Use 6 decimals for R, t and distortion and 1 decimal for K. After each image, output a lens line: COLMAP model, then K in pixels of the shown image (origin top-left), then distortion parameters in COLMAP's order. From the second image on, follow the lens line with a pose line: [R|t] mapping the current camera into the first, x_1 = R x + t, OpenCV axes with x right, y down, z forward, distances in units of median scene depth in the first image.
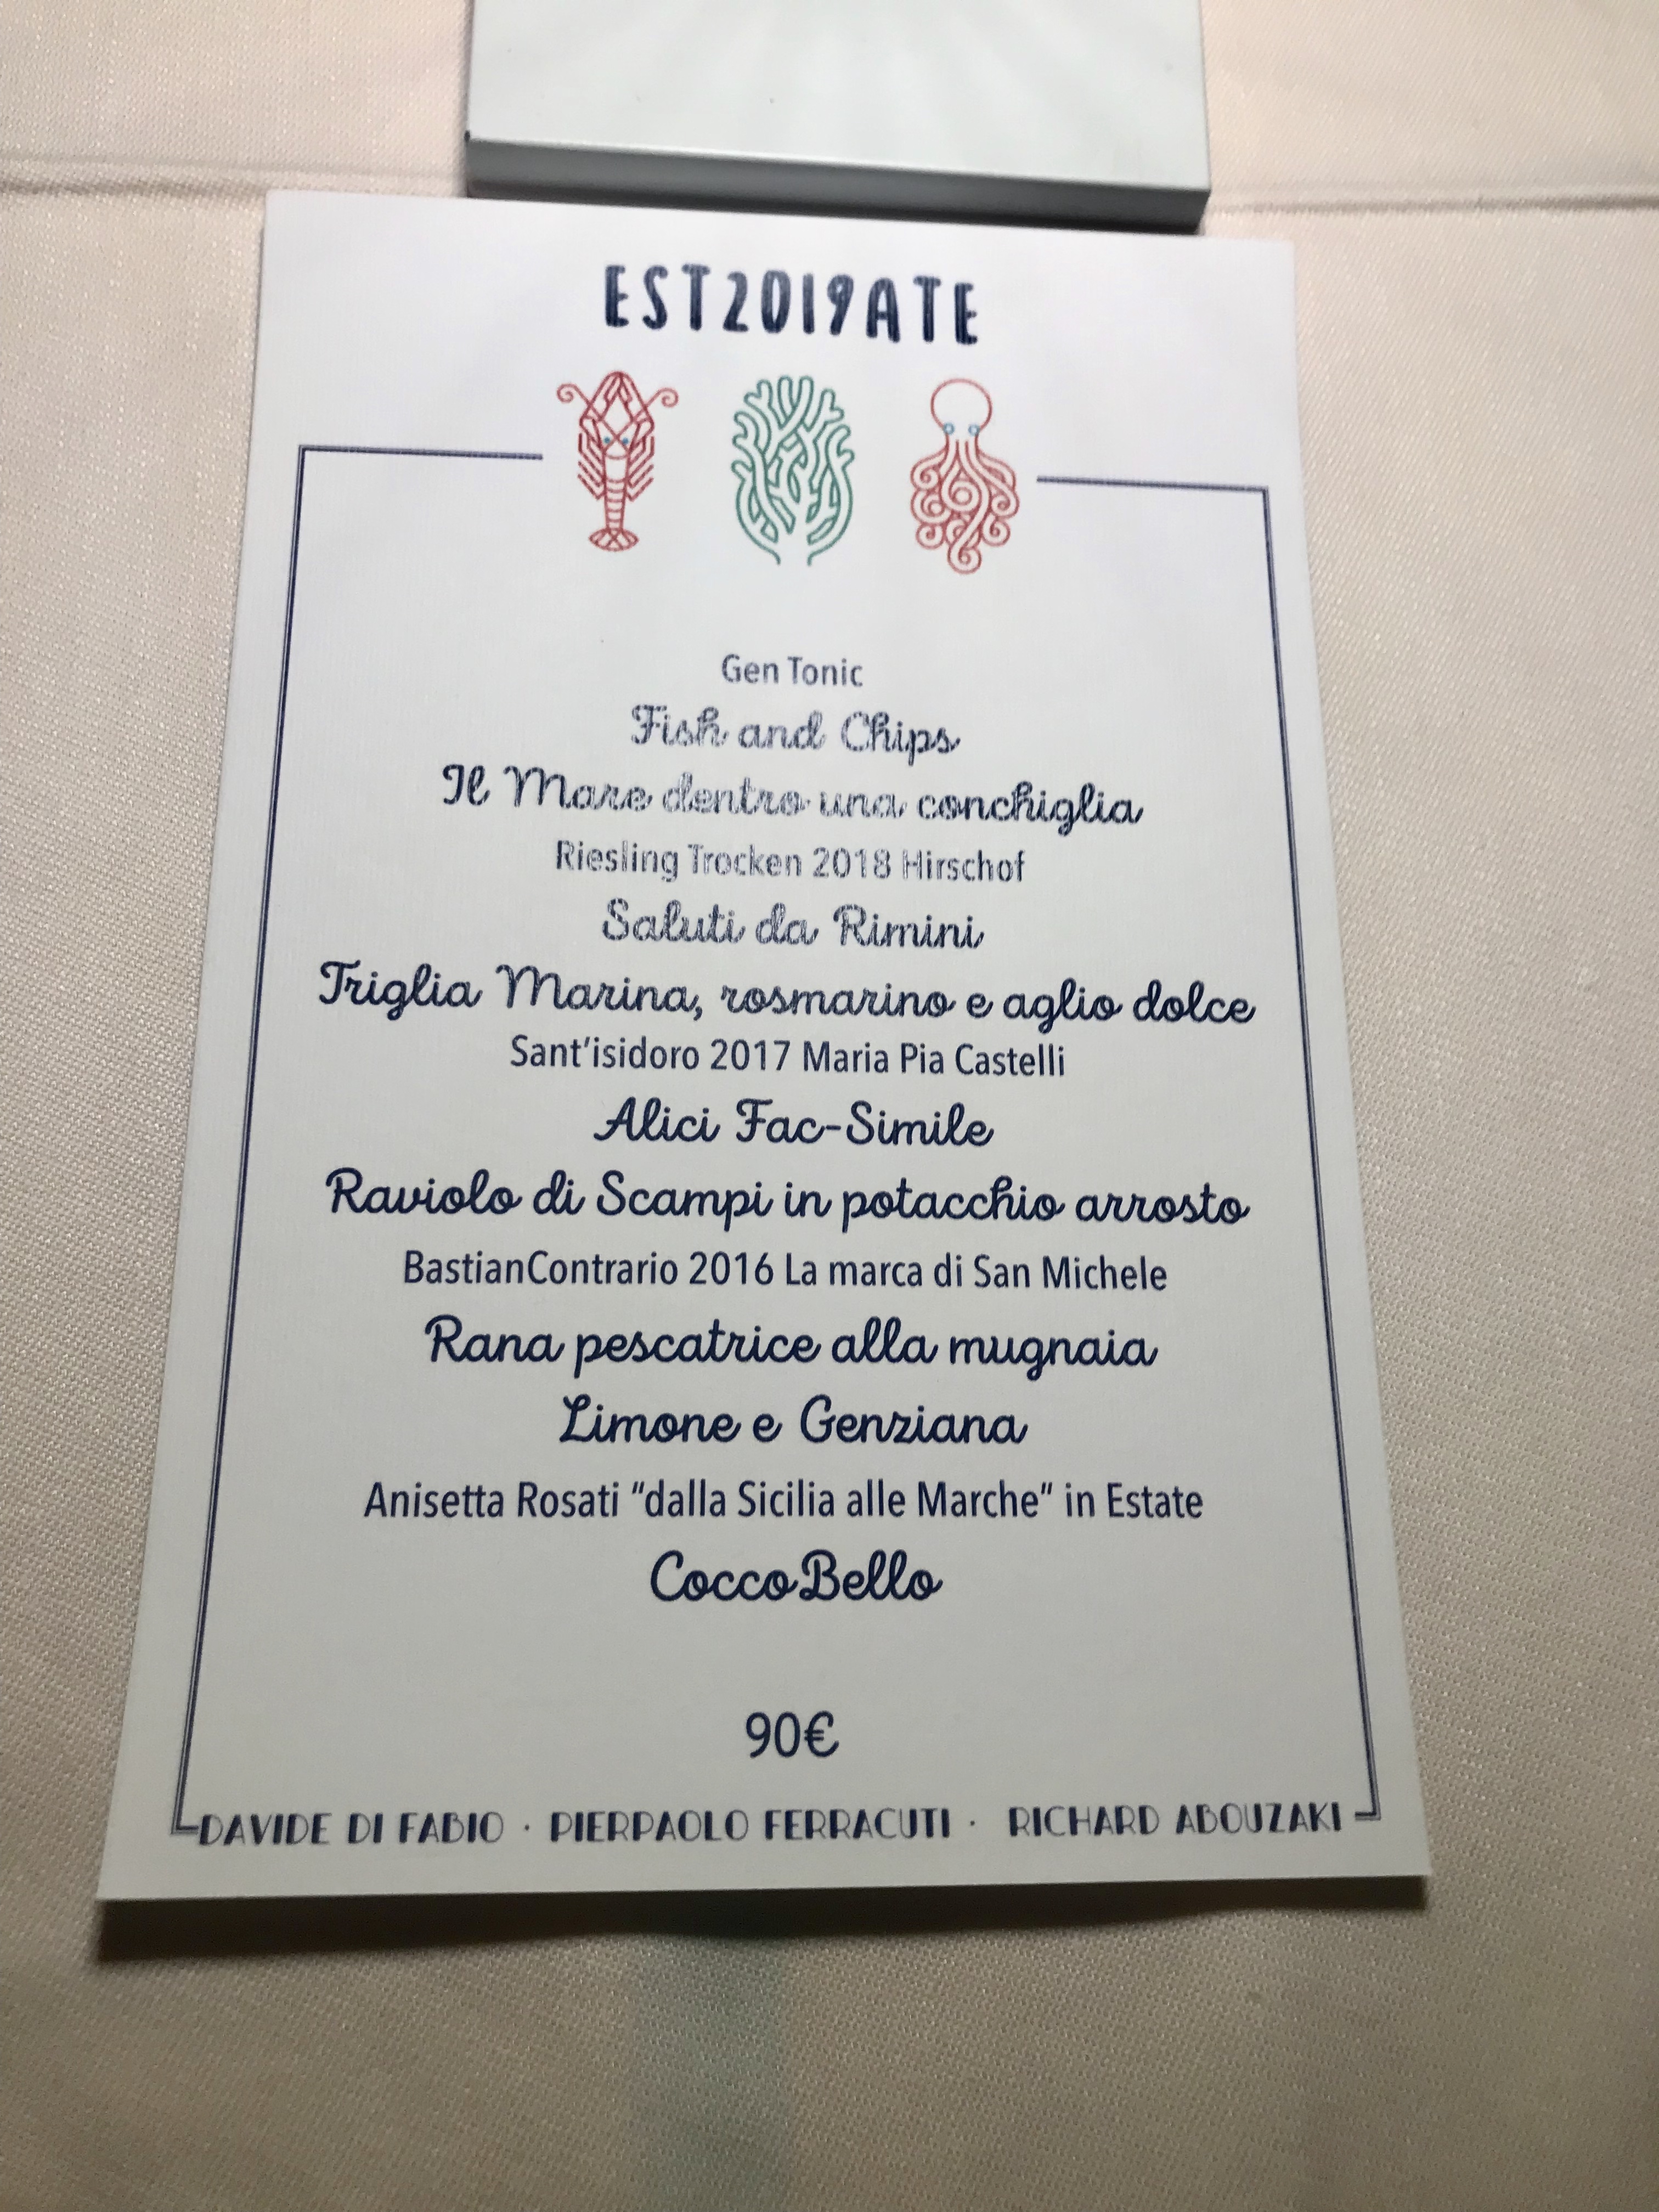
lens RADIAL K [[1814.6, 0, 829.6], [0, 1814.6, 1107.4], [0, 0, 1]] dist [-0.003427, -0.016849]
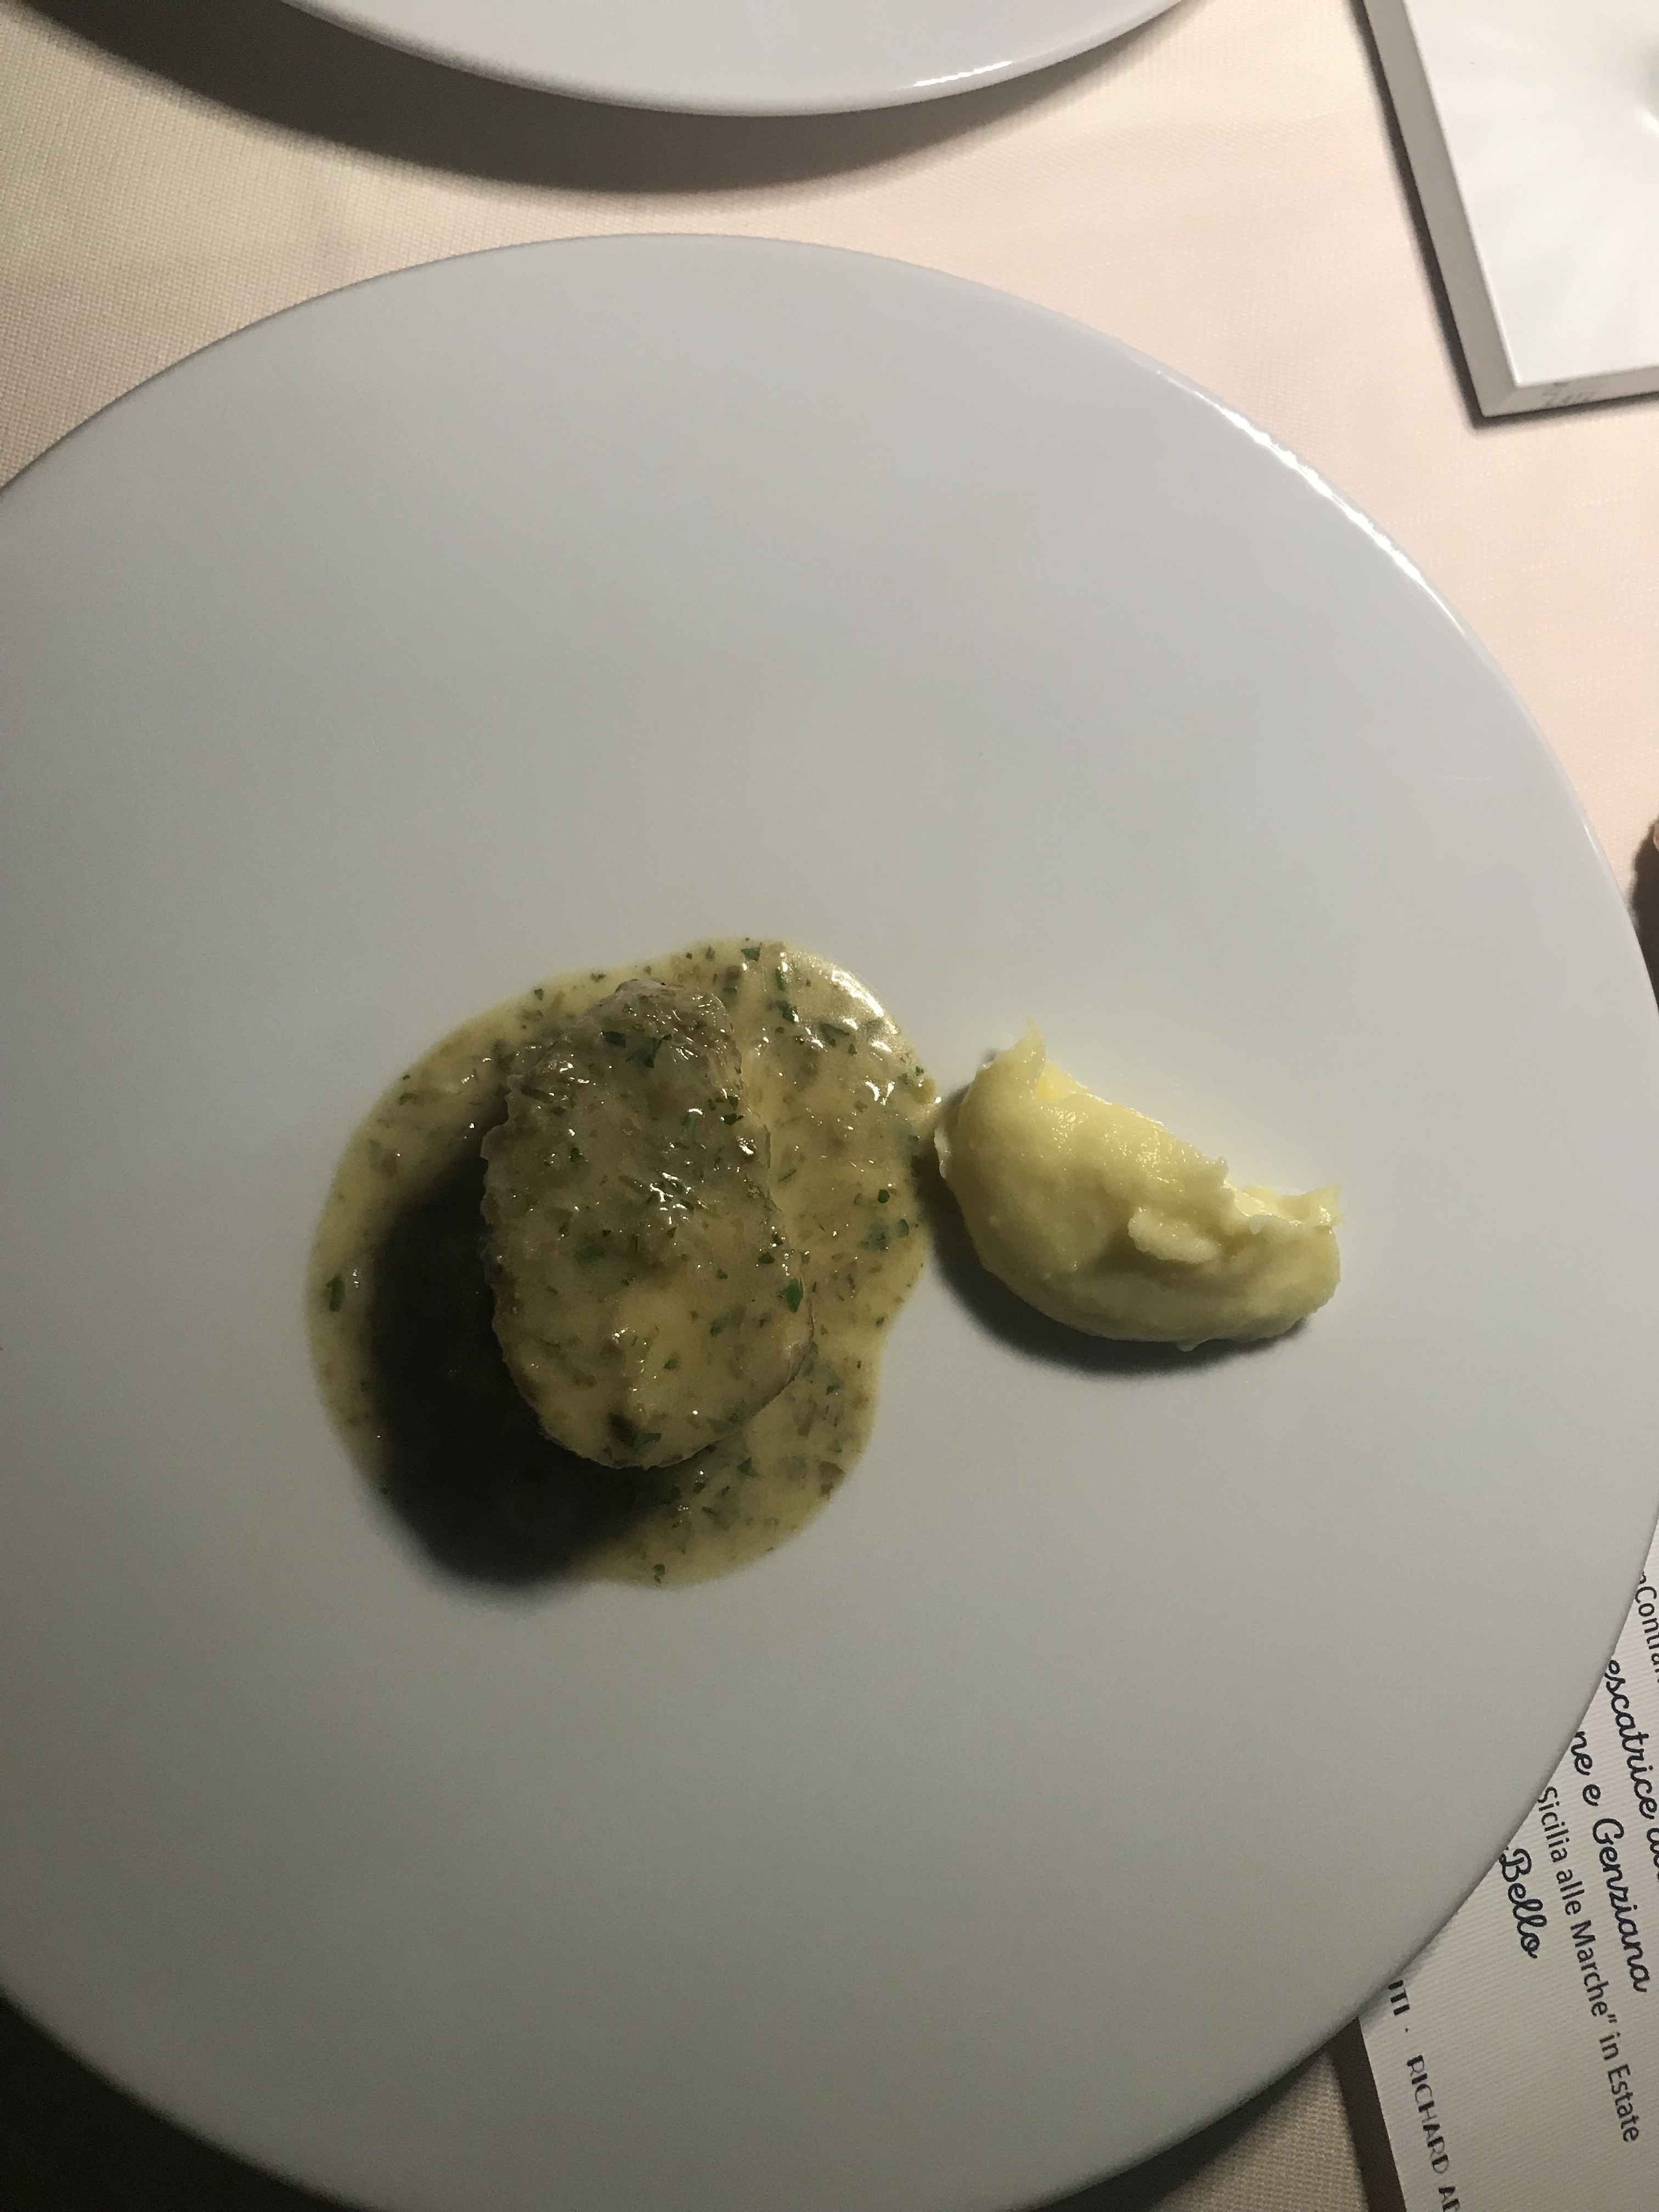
lens RADIAL K [[1814.6, 0, 829.9], [0, 1814.6, 1106.1], [0, 0, 1]] dist [-0.003427, -0.016849]
pose [[0.182193, 0.843534, -0.505228, 0.113249], [-0.722437, 0.463398, 0.513173, -0.354516], [0.667001, 0.271499, 0.693828, -0.480816]]
